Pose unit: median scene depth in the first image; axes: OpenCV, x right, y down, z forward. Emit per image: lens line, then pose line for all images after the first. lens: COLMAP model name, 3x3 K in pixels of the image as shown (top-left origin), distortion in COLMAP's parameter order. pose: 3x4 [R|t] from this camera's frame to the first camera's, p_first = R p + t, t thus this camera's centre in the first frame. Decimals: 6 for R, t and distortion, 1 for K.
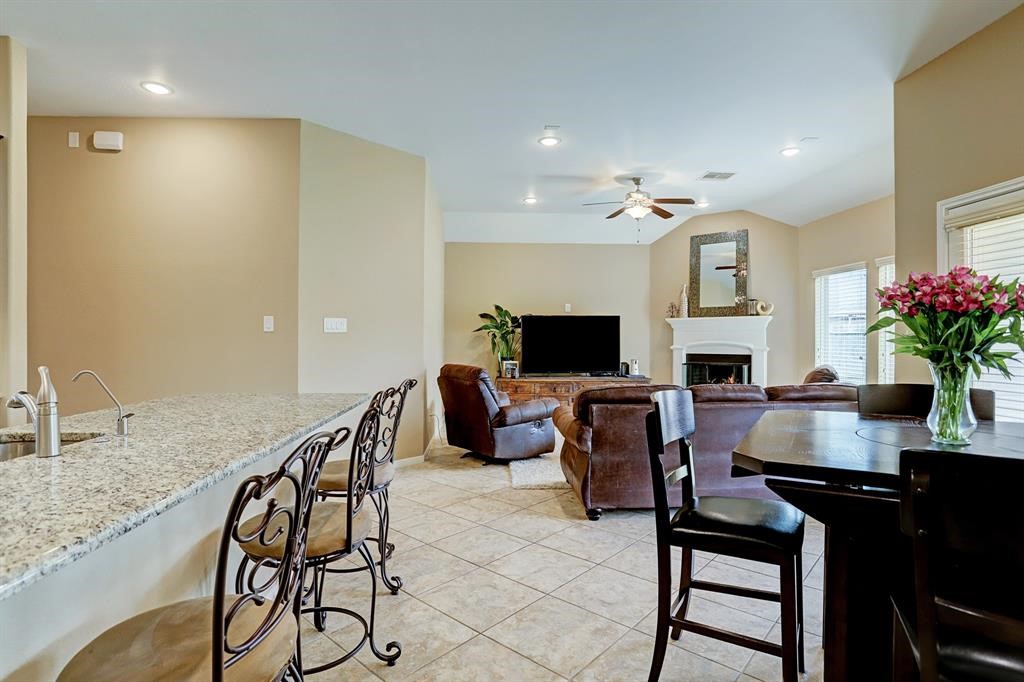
lens RADIAL K [[517.9, 0, 509.5], [0, 517.9, 340.6], [0, 0, 1]] dist [-0.061717, 0.026312]
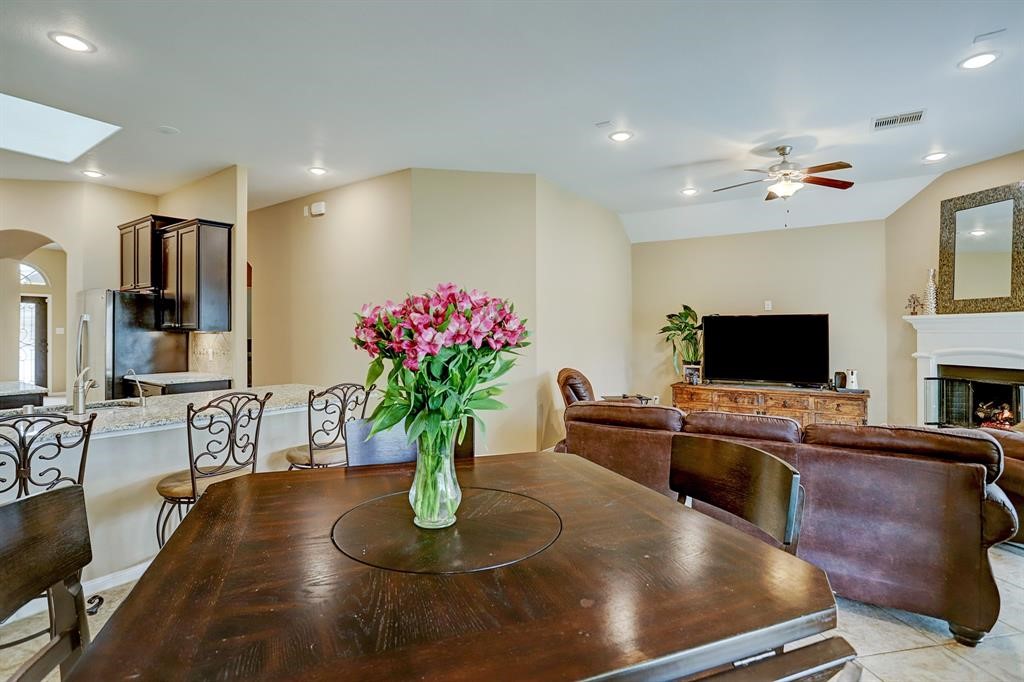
lens RADIAL K [[507.0, 0, 504.8], [0, 507.0, 329.6], [0, 0, 1]] dist [-0.089885, 0.045010]
pose [[0.791306, -0.003053, -0.611412, 0.288299], [-0.003002, 0.999956, -0.008879, -0.015658], [0.611412, 0.008861, 0.791263, 0.092654]]
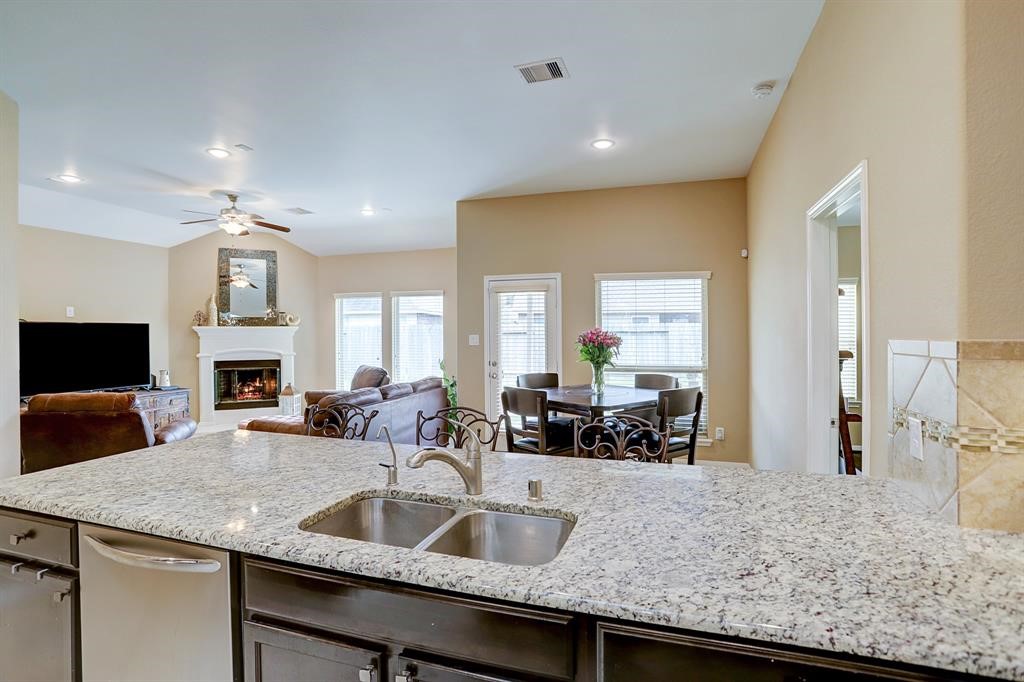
lens RADIAL K [[496.8, 0, 518.7], [0, 496.8, 340.2], [0, 0, 1]] dist [-0.073352, 0.022151]
pose [[0.346971, -0.016363, 0.937733, -0.361958], [0.007810, 0.999864, 0.014558, -0.026228], [-0.937843, 0.002272, 0.347051, 0.093887]]
